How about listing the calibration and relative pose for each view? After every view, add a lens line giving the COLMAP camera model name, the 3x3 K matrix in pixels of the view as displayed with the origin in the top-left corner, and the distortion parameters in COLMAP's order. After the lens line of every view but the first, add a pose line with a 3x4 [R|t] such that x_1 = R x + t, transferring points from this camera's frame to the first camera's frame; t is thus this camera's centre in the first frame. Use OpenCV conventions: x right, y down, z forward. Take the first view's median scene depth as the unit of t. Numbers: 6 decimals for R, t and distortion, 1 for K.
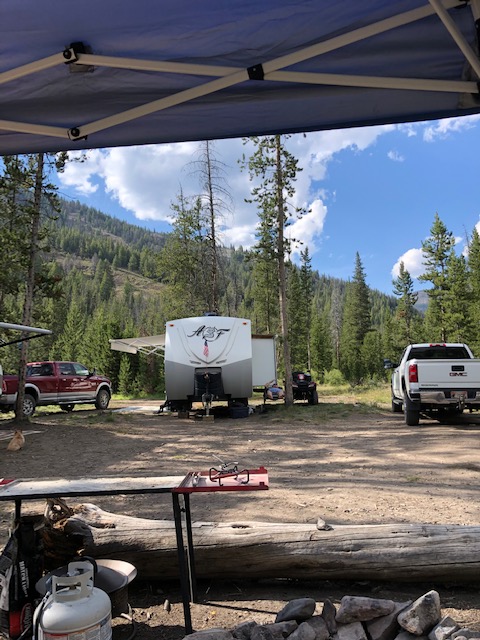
lens RADIAL K [[525.8, 0, 239.7], [0, 525.8, 317.8], [0, 0, 1]] dist [0.044213, 0.027525]
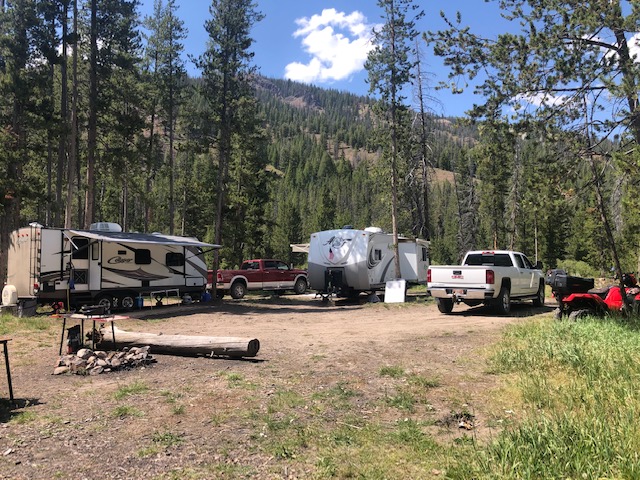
lens RADIAL K [[525.8, 0, 318.1], [0, 525.8, 240.6], [0, 0, 1]] dist [0.044213, 0.027525]
pose [[0.921259, -0.010037, -0.388820, 0.493273], [0.036206, 0.997539, 0.060035, -0.067626], [0.387260, -0.069385, 0.919356, -0.325602]]
